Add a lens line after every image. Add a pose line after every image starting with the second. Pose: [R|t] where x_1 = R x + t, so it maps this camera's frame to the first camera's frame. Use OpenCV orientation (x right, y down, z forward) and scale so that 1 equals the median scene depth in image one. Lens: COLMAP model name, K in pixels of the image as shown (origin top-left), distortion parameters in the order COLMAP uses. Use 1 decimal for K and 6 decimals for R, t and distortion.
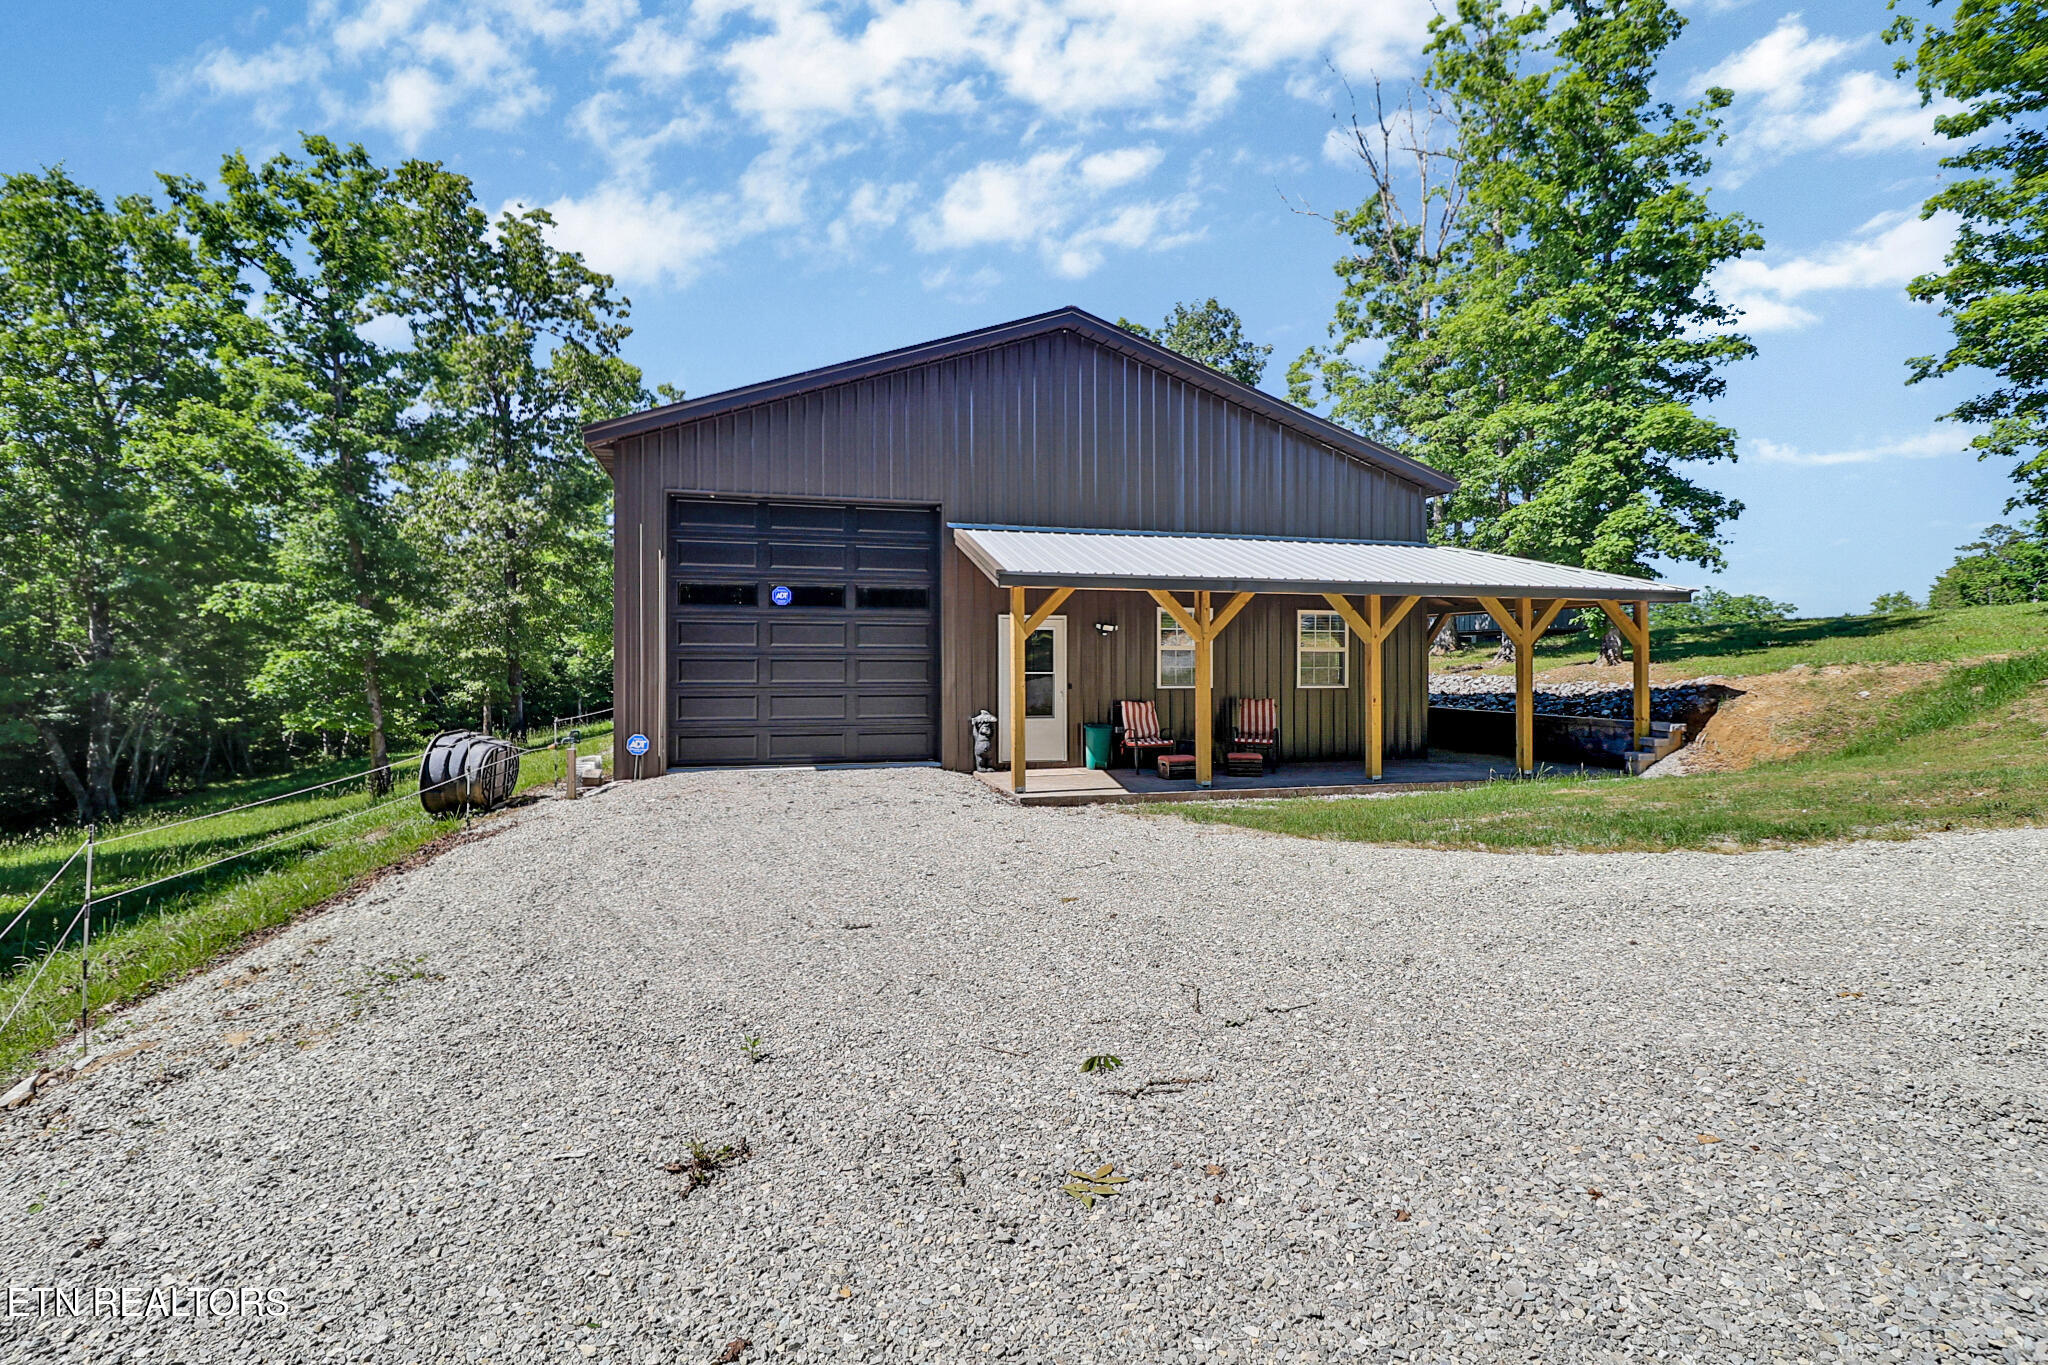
lens RADIAL K [[1050.6, 0, 1044.5], [0, 1050.6, 677.5], [0, 0, 1]] dist [-0.001205, -0.009552]
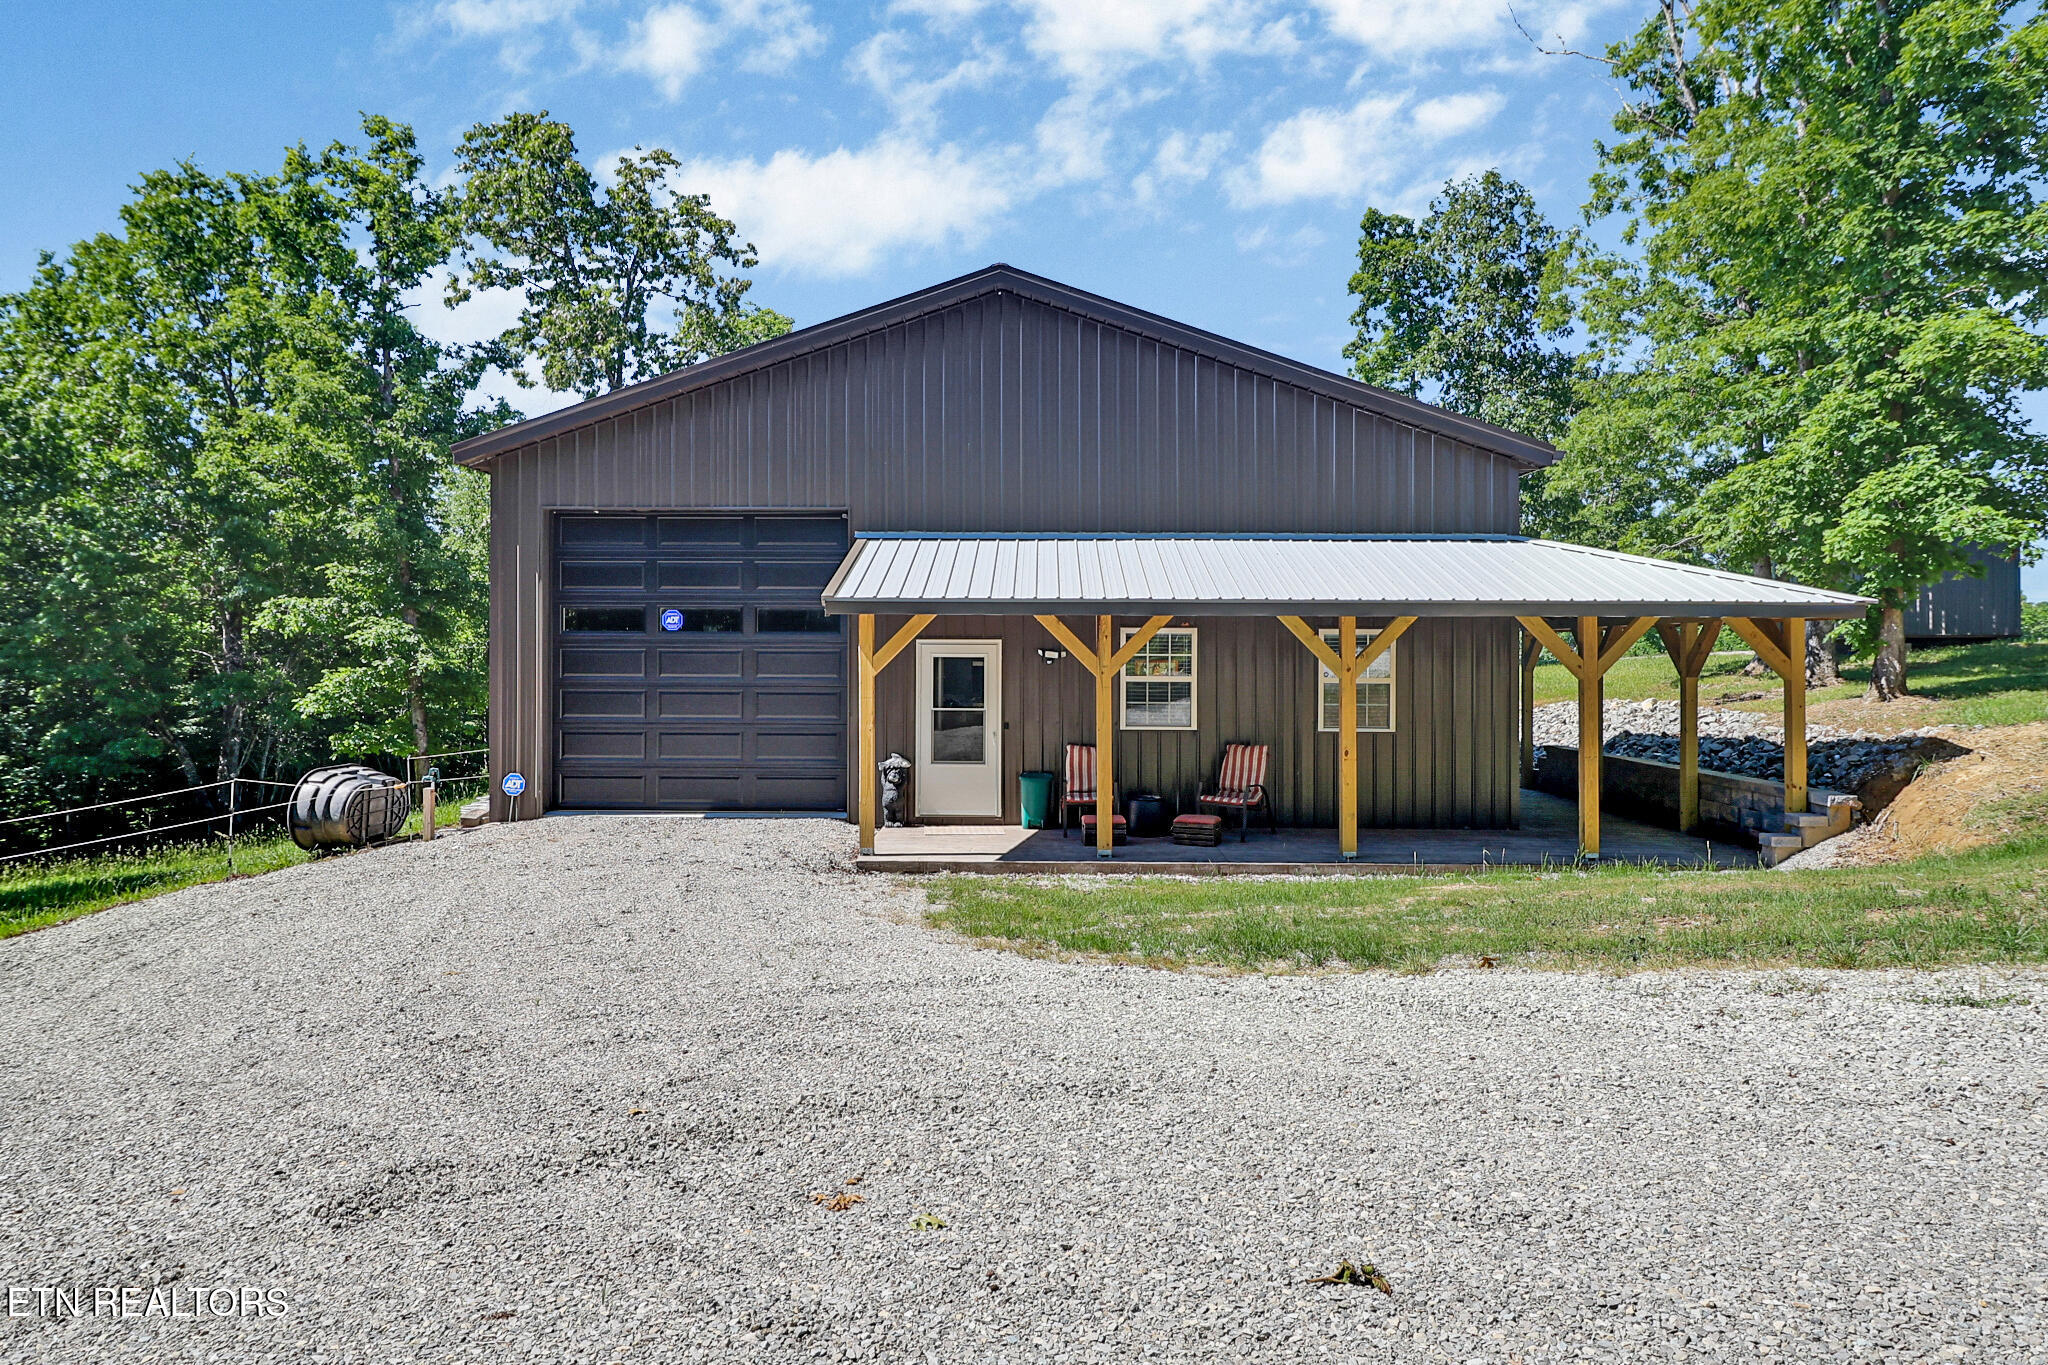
lens RADIAL K [[1413.1, 0, 1014.6], [0, 1413.1, 679.2], [0, 0, 1]] dist [0.004451, 0.002969]
pose [[0.953438, 0.006164, -0.301525, 0.296683], [-0.006937, 0.999975, -0.001493, -0.021672], [0.301508, 0.003515, 0.953457, -0.039665]]
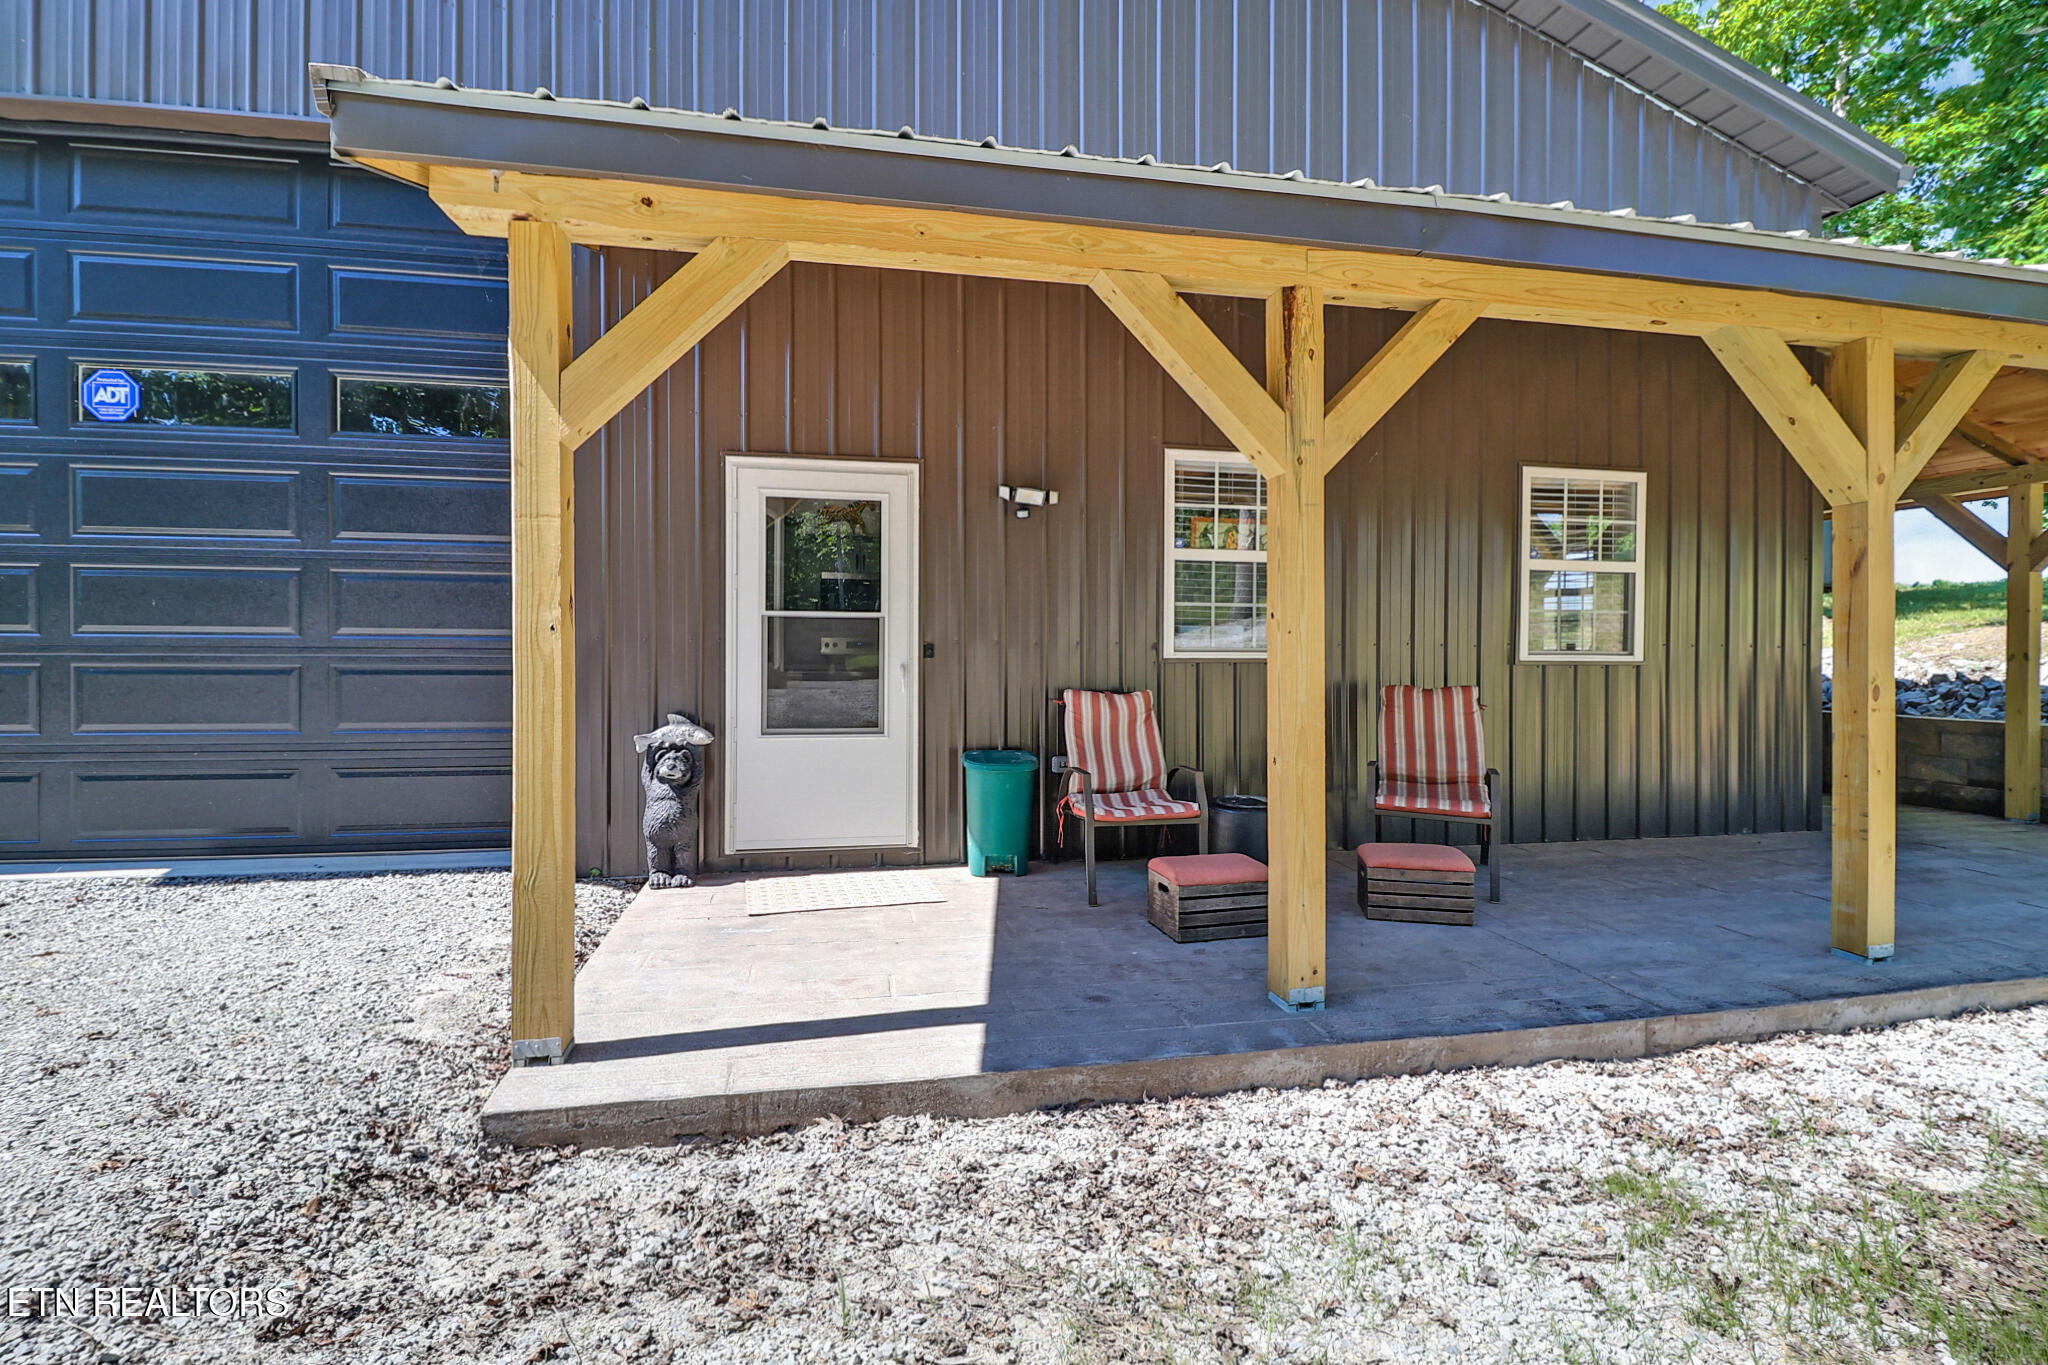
lens RADIAL K [[946.1, 0, 1027.3], [0, 946.1, 673.5], [0, 0, 1]] dist [-0.013361, -0.000053]
pose [[0.995674, 0.002381, -0.092883, 0.074782], [-0.003096, 0.999967, -0.007560, 0.015364], [0.092862, 0.007815, 0.995648, 0.542966]]
